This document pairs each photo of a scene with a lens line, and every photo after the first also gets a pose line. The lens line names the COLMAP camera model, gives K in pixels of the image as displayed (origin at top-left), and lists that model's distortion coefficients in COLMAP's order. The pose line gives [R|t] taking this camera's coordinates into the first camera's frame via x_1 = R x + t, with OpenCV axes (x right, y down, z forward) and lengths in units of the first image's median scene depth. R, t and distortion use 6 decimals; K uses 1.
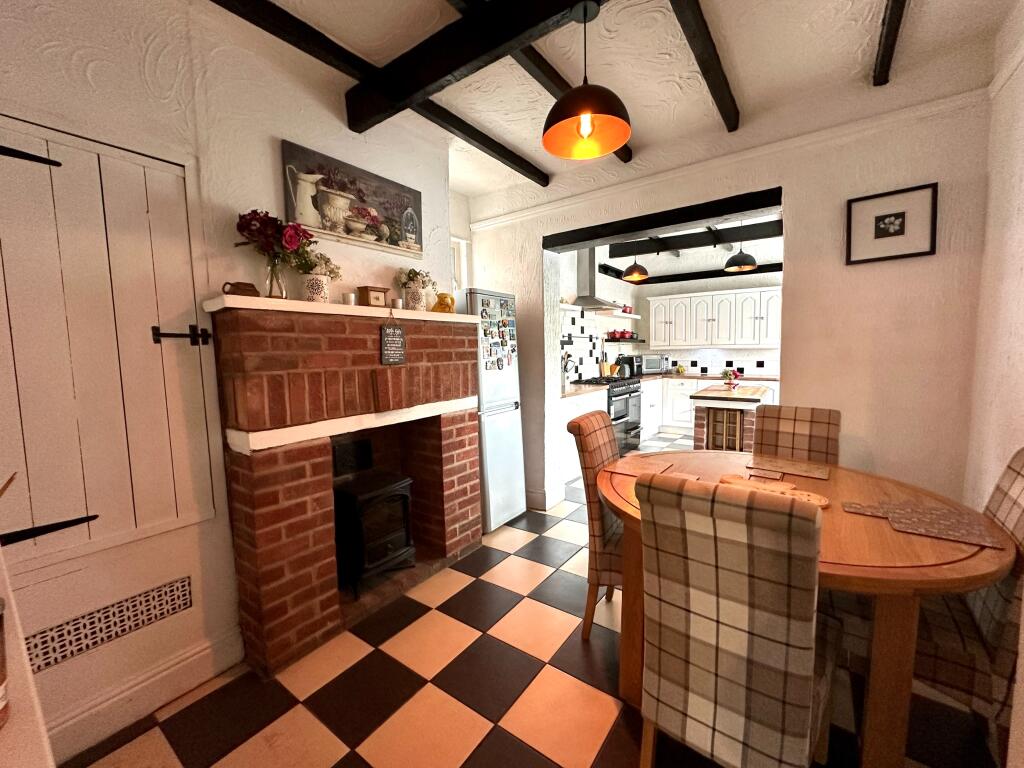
lens RADIAL K [[412.0, 0, 512.6], [0, 412.0, 385.6], [0, 0, 1]] dist [0.000485, -0.000315]
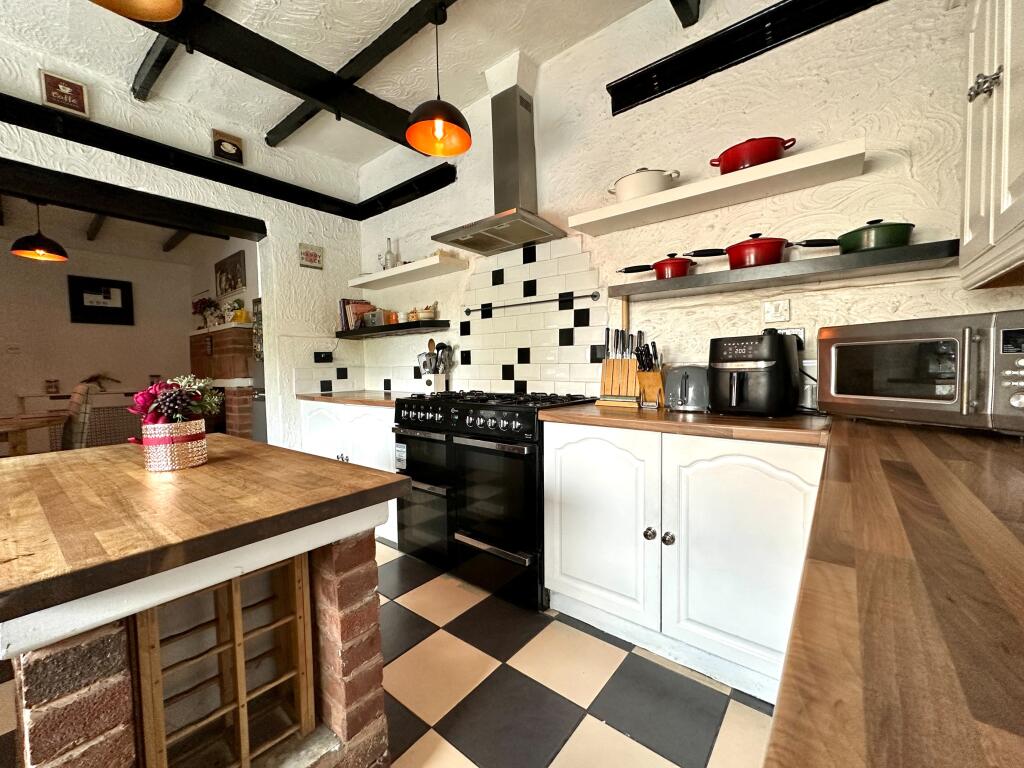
lens RADIAL K [[412.0, 0, 514.4], [0, 412.0, 382.0], [0, 0, 1]] dist [0.000485, -0.000315]
pose [[-0.042582, 0.058567, -0.997375, 0.640406], [-0.066314, 0.995913, 0.061312, -0.057222], [0.996890, 0.068750, -0.038524, 1.010003]]
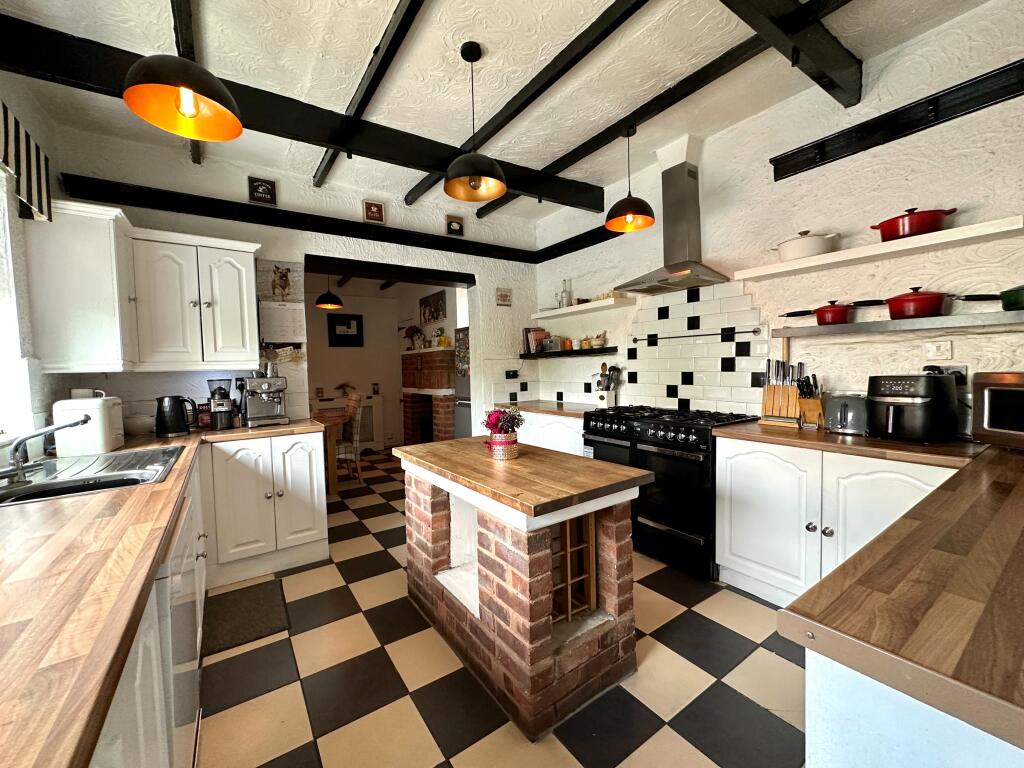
lens RADIAL K [[412.0, 0, 513.4], [0, 412.0, 382.8], [0, 0, 1]] dist [0.000485, -0.000315]
pose [[-0.324471, 0.064014, -0.943727, 0.786245], [-0.049120, 0.995221, 0.084396, -0.089351], [0.944620, 0.073740, -0.319775, 0.955844]]
